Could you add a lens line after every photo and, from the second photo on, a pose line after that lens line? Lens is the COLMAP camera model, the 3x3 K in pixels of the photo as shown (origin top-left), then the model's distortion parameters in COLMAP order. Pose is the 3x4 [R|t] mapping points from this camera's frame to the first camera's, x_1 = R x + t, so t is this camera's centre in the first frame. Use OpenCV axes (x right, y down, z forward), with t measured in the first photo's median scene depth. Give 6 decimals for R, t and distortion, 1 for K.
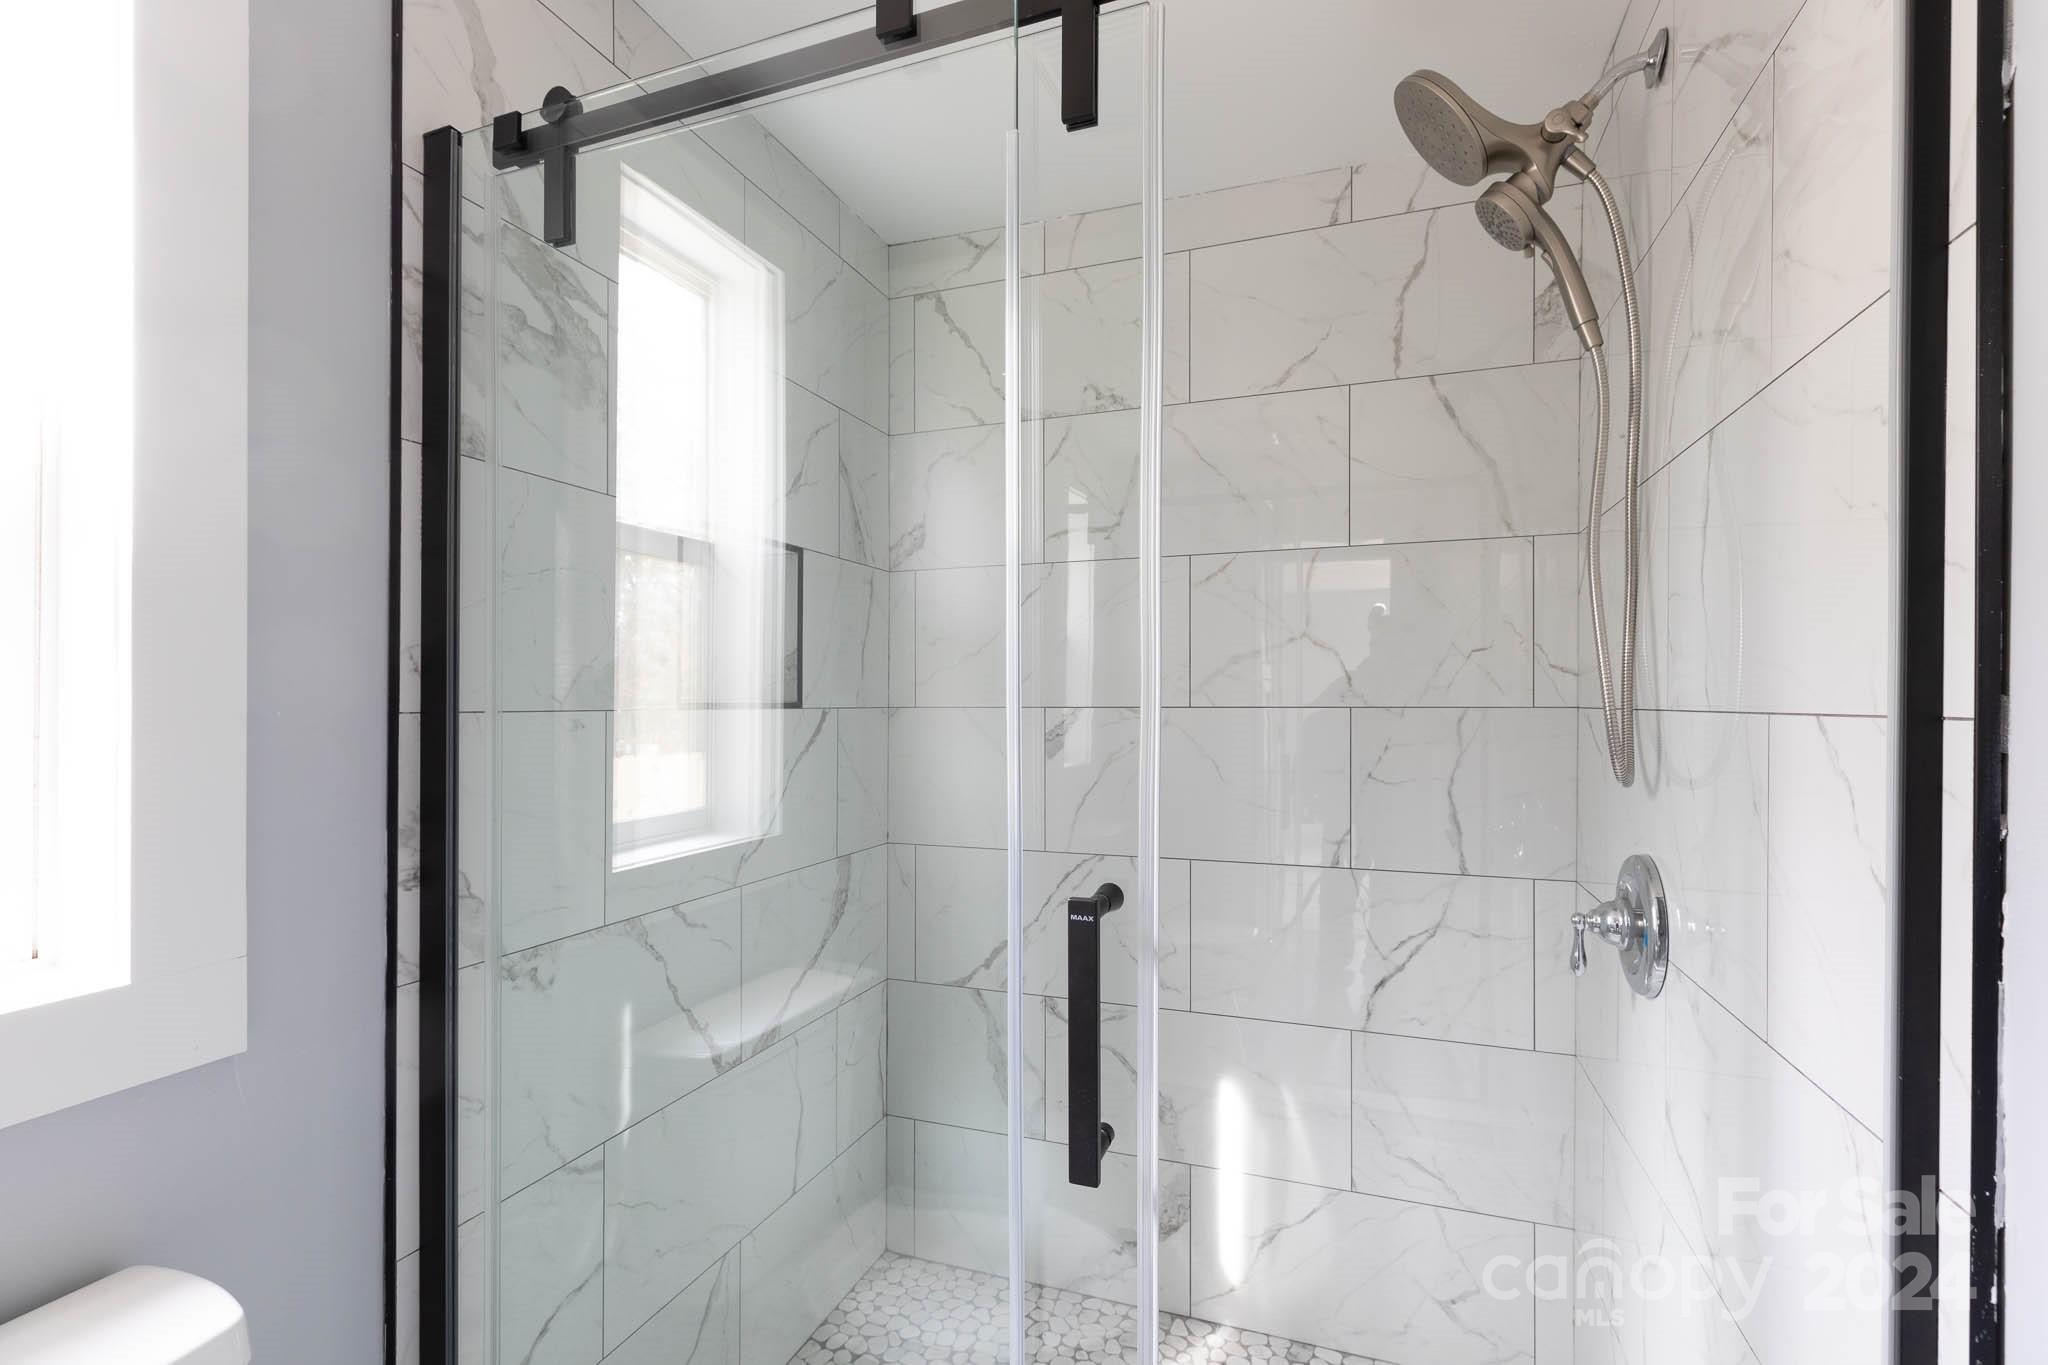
lens RADIAL K [[939.3, 0, 1024.9], [0, 939.3, 701.4], [0, 0, 1]] dist [0.004728, 0.000309]
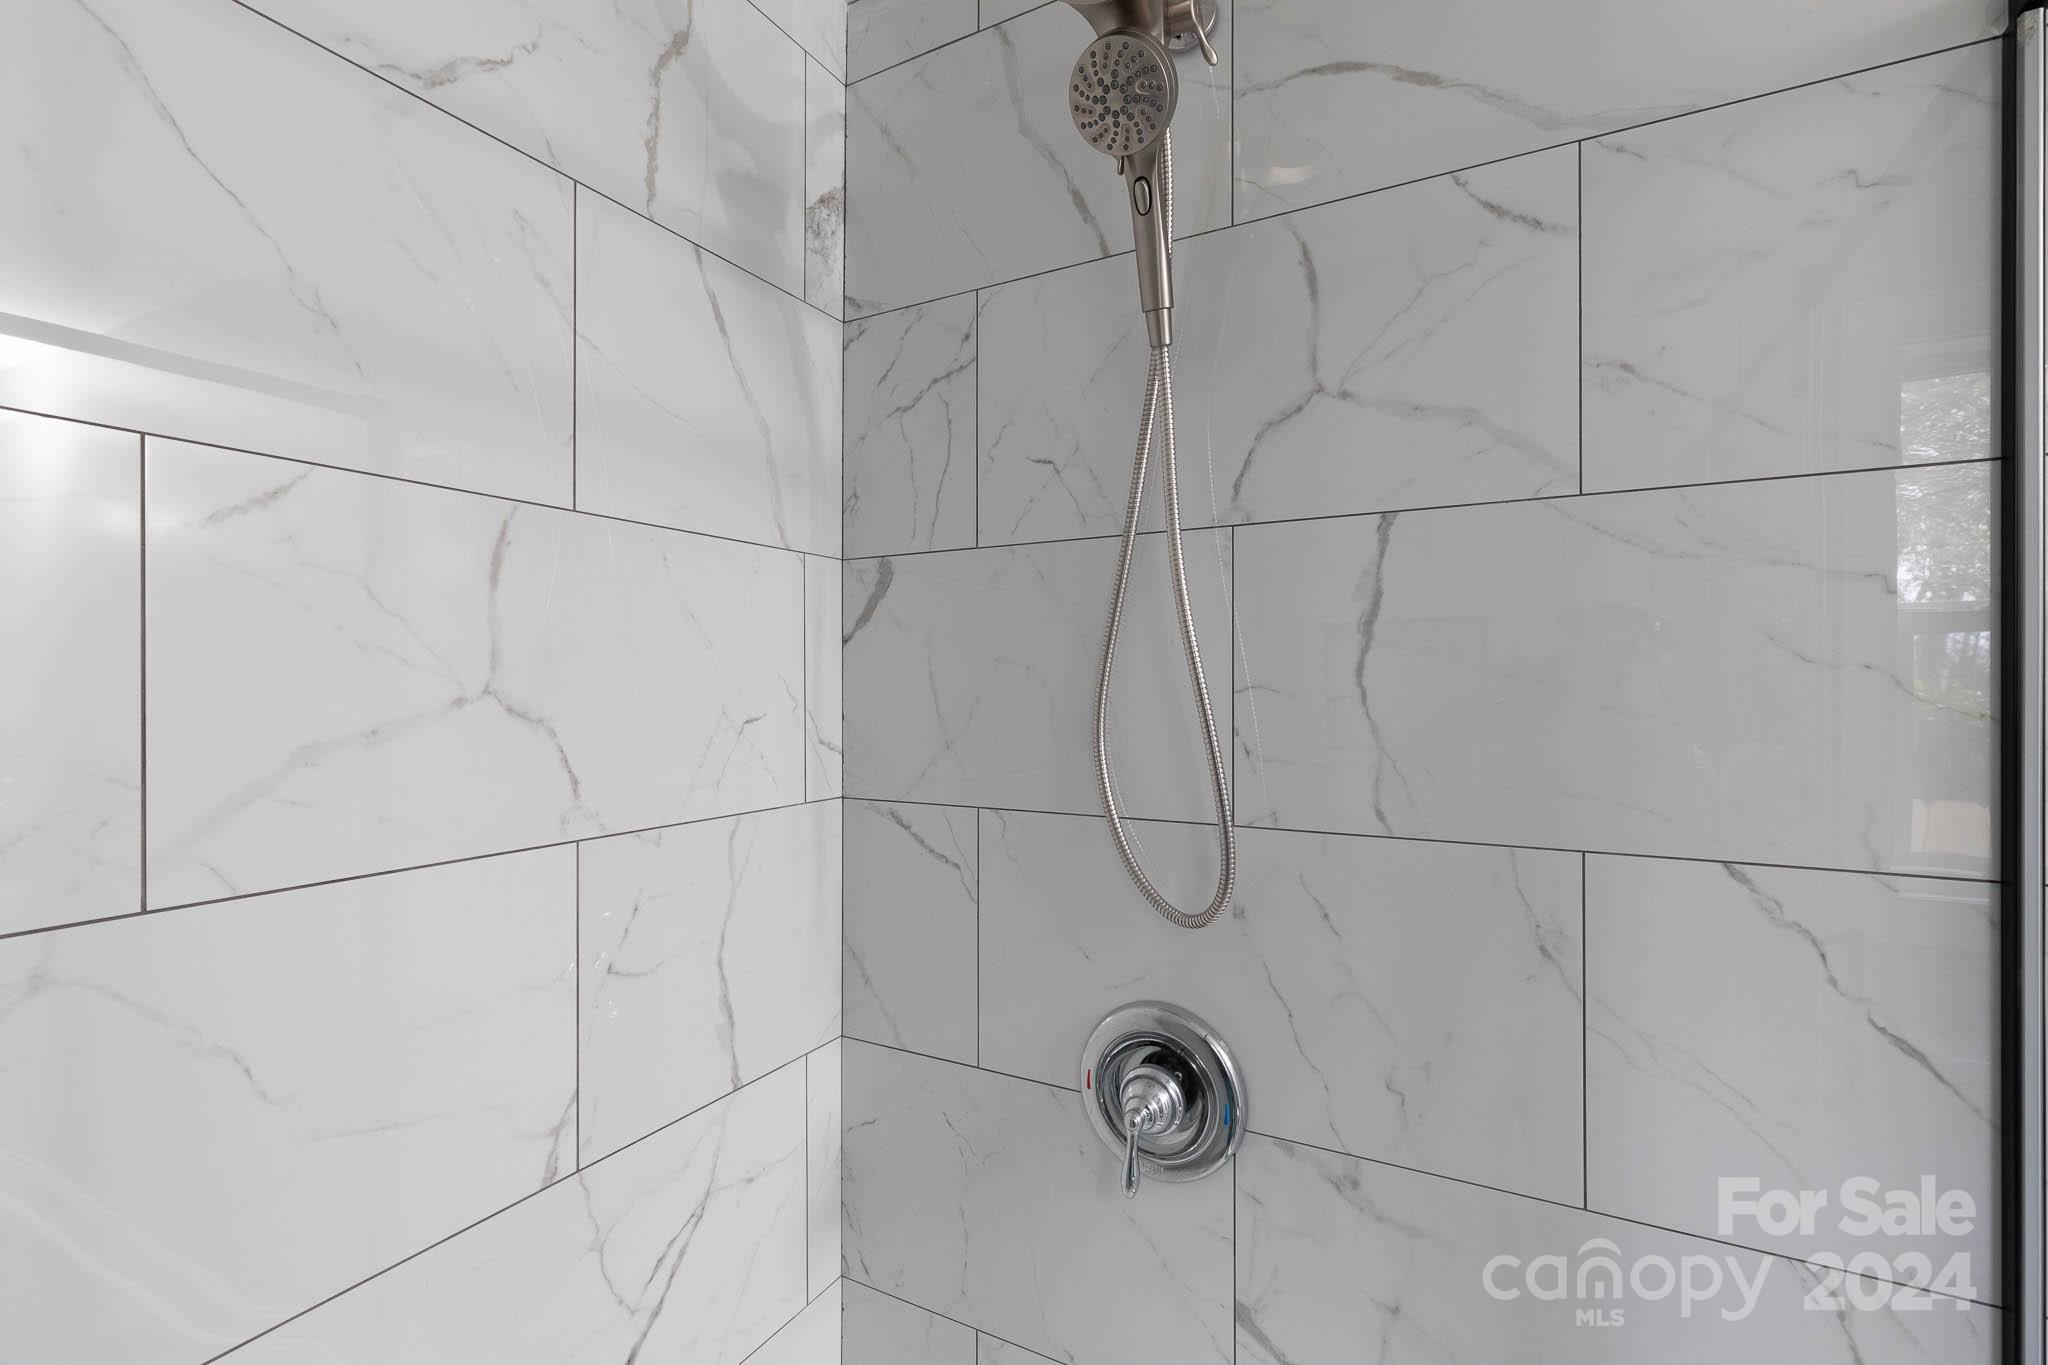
lens RADIAL K [[917.0, 0, 1018.7], [0, 917.0, 685.6], [0, 0, 1]] dist [0.004343, 0.000352]
pose [[0.157168, 0.001207, 0.987571, -0.092185], [-0.001580, 0.999998, -0.000970, -0.076536], [-0.987571, -0.001408, 0.157170, 0.715766]]
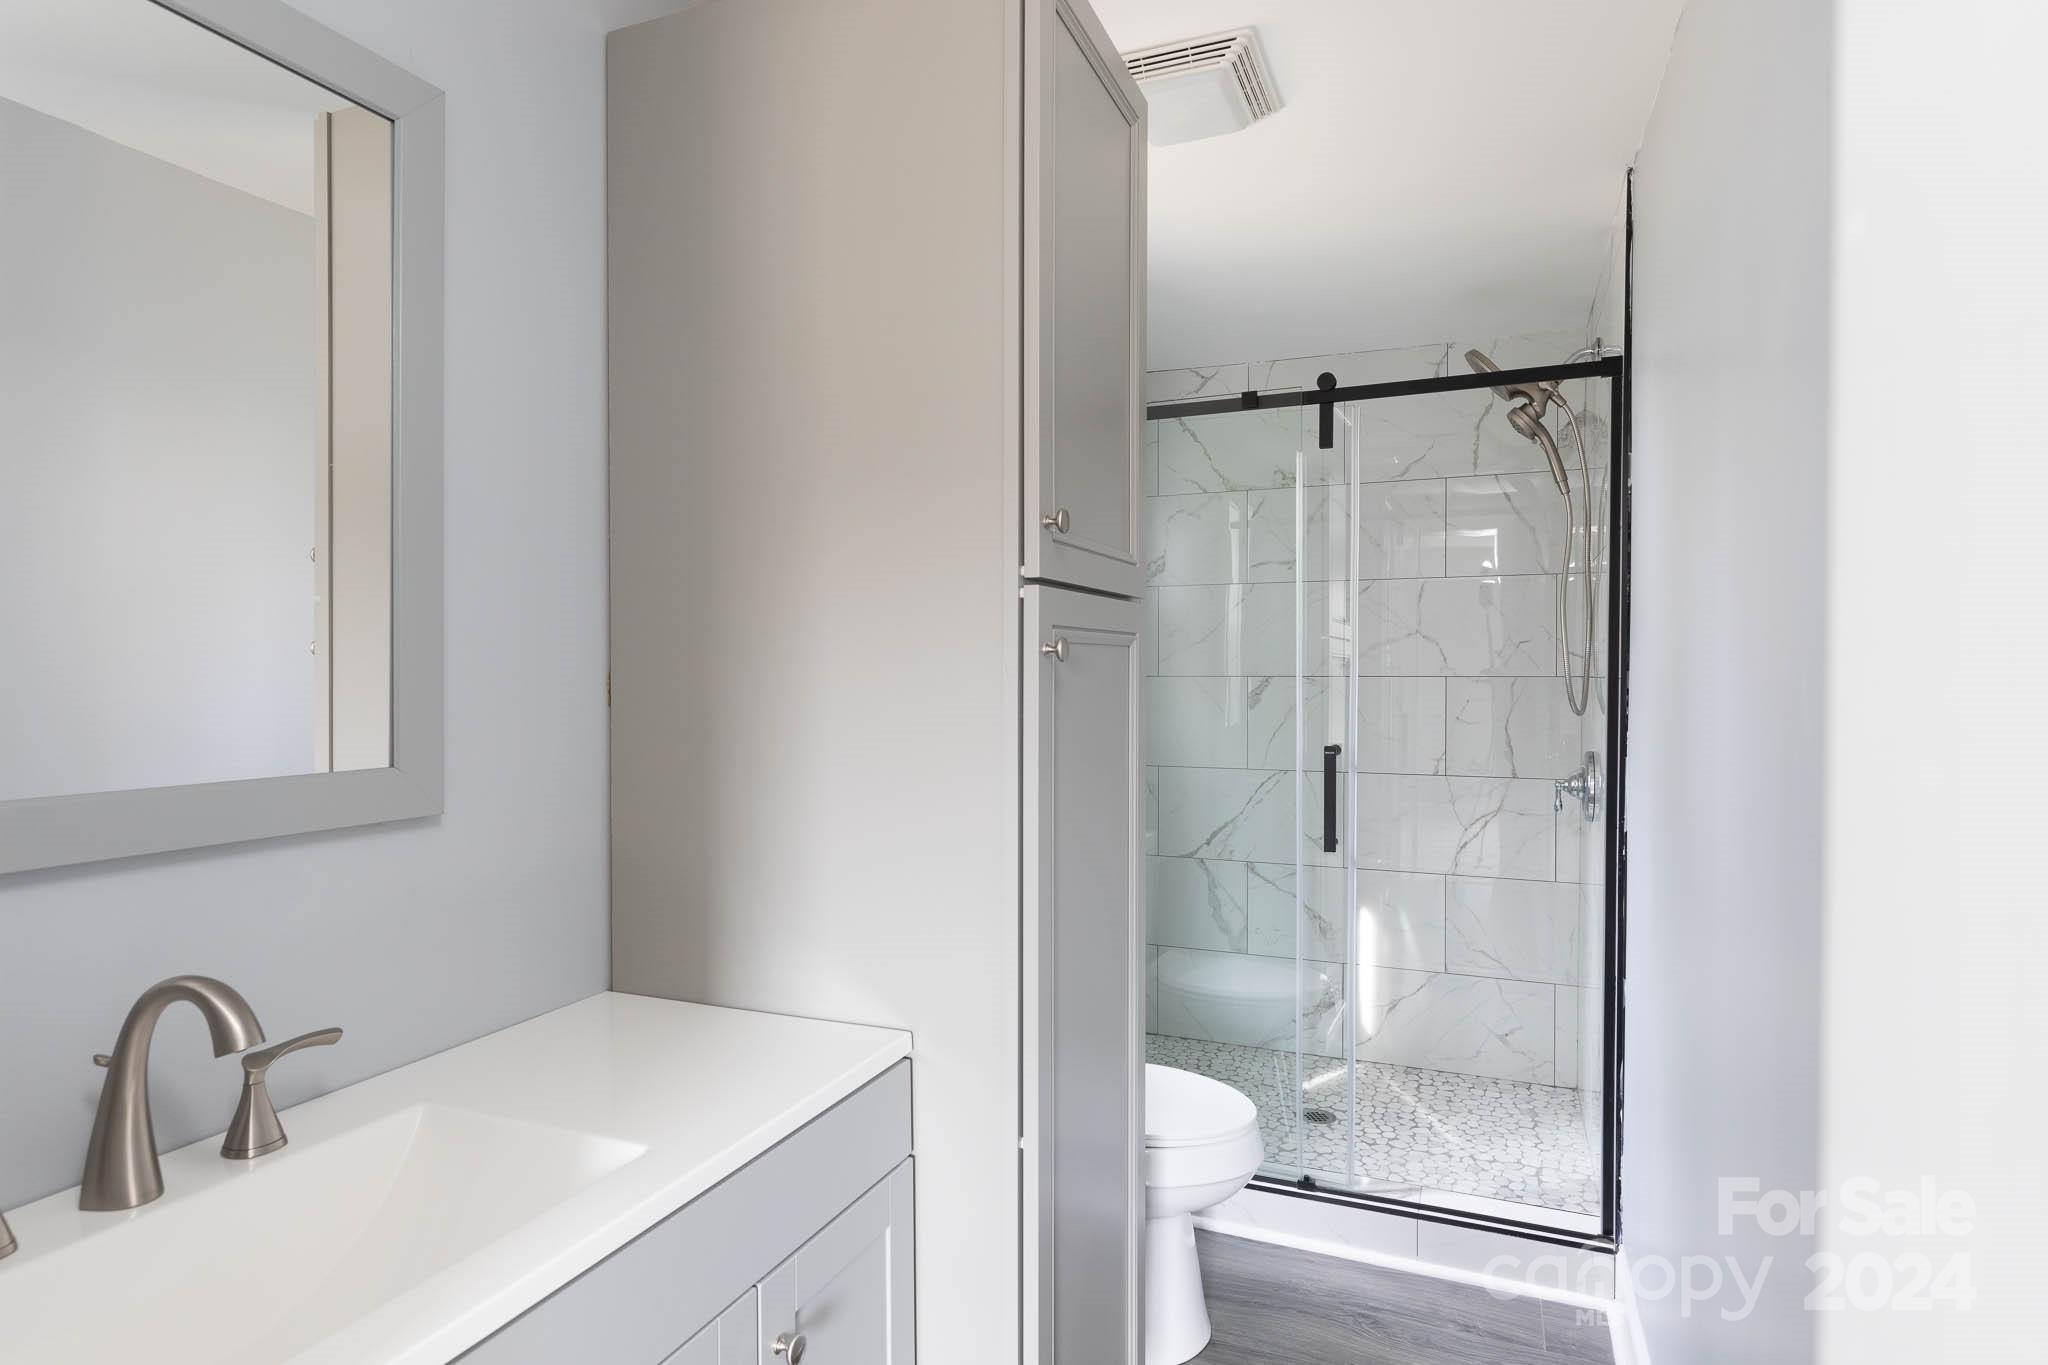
lens RADIAL K [[1131.8, 0, 1023.1], [0, 1131.8, 677.3], [0, 0, 1]] dist [-0.000240, -0.000018]
pose [[0.998645, 0.002478, -0.051974, -0.289469], [-0.002279, 0.999990, 0.003891, 0.001837], [0.051983, -0.003767, 0.998641, -1.018628]]
